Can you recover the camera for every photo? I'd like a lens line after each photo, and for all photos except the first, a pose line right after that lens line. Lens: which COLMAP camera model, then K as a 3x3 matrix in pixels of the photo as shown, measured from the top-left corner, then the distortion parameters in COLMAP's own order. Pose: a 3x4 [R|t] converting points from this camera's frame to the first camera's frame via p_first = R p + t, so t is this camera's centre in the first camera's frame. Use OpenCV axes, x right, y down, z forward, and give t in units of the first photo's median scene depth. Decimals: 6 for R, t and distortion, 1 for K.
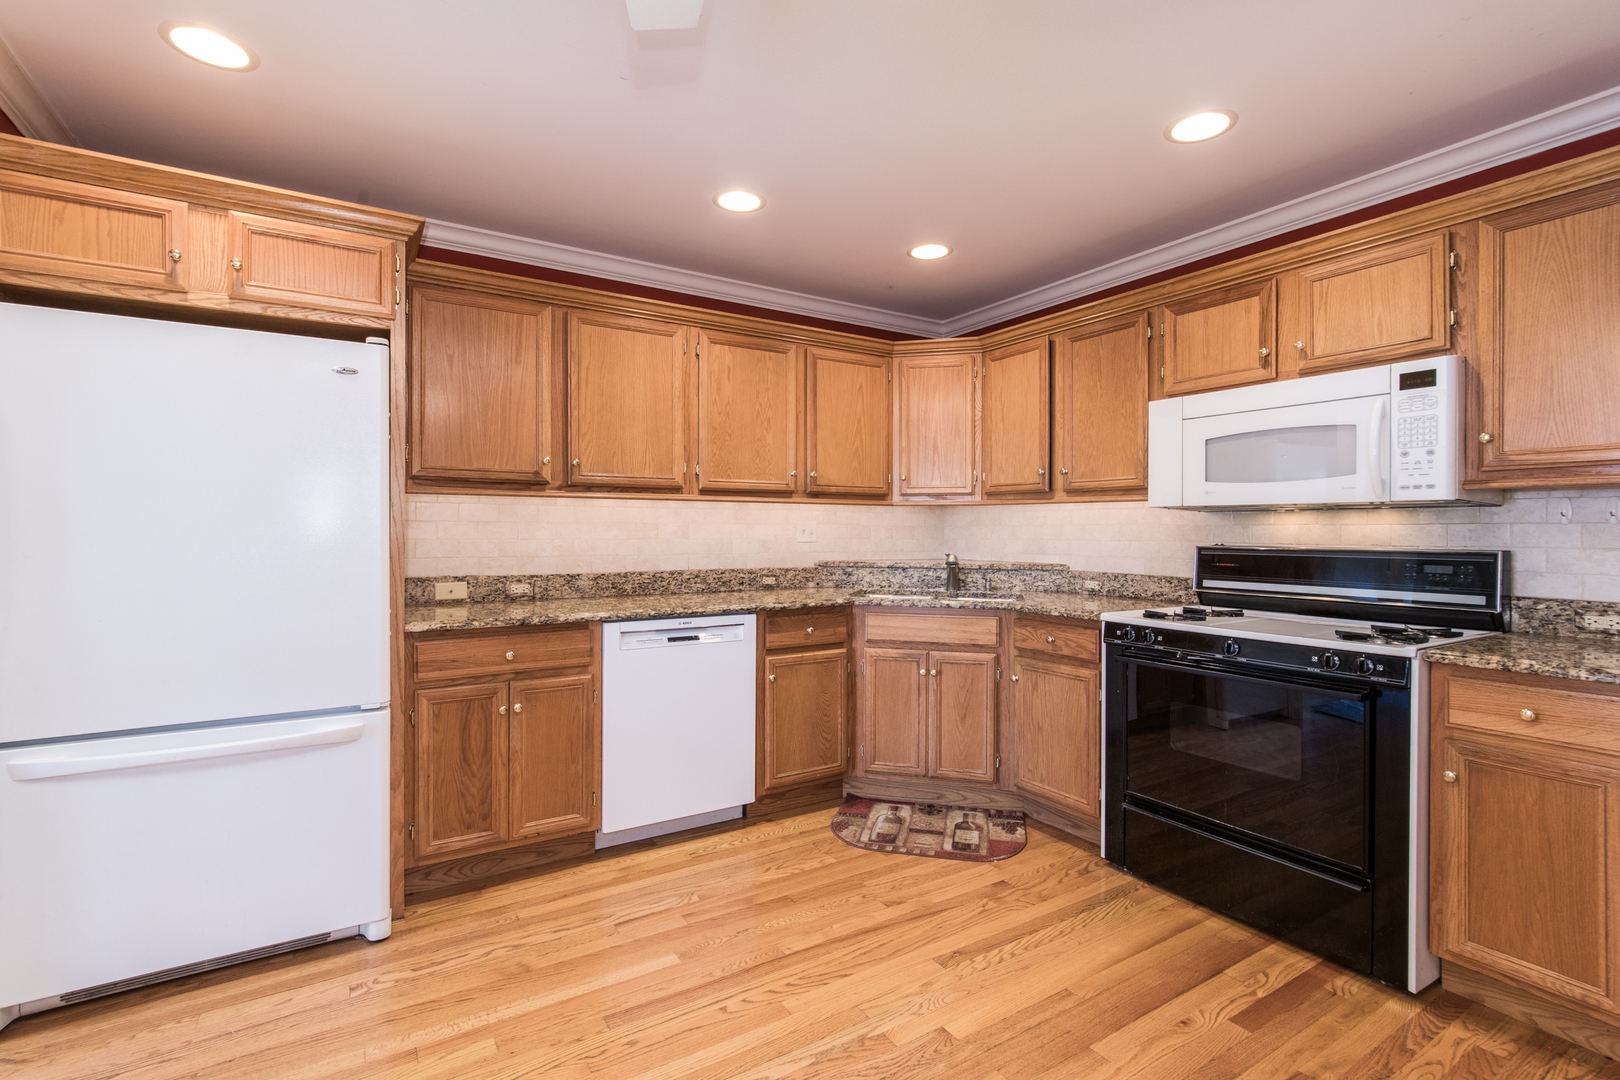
lens RADIAL K [[730.4, 0, 795.7], [0, 730.4, 532.7], [0, 0, 1]] dist [0.002588, -0.001428]
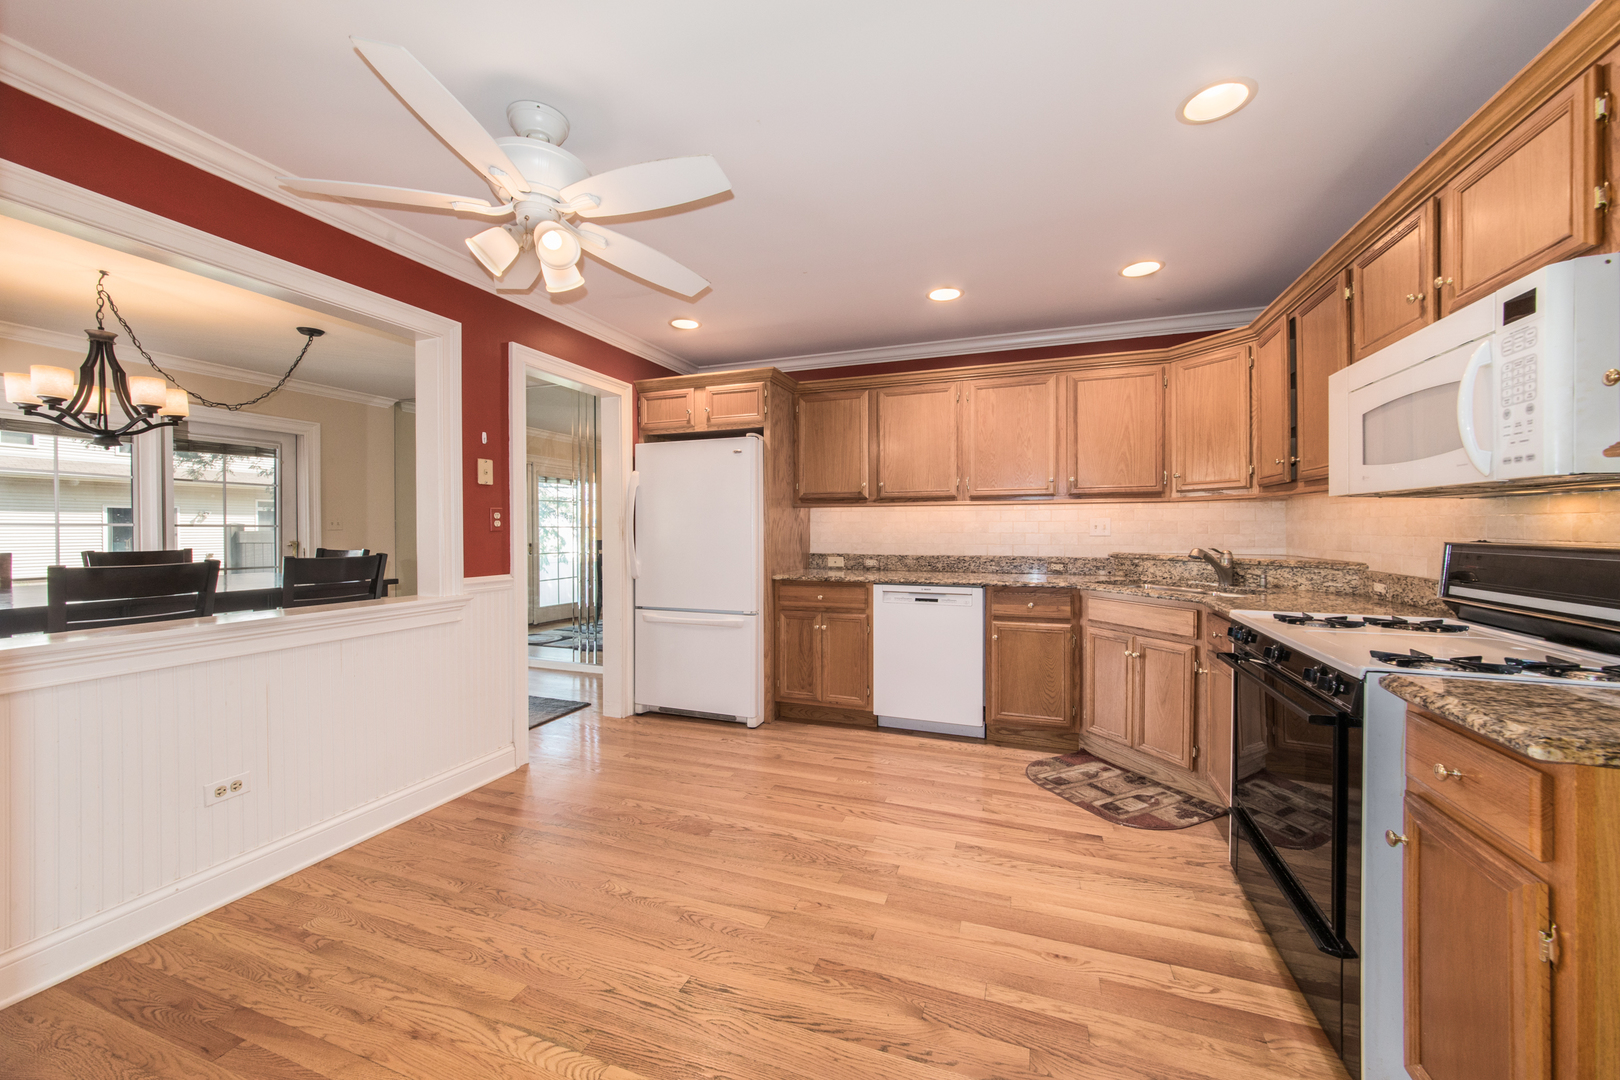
lens RADIAL K [[589.5, 0, 827.2], [0, 589.5, 531.3], [0, 0, 1]] dist [0.000291, 0.000359]
pose [[0.635454, 0.000324, -0.772139, 0.619061], [0.002160, 0.999995, 0.002198, 0.003310], [0.772136, -0.003064, 0.635450, 0.086175]]
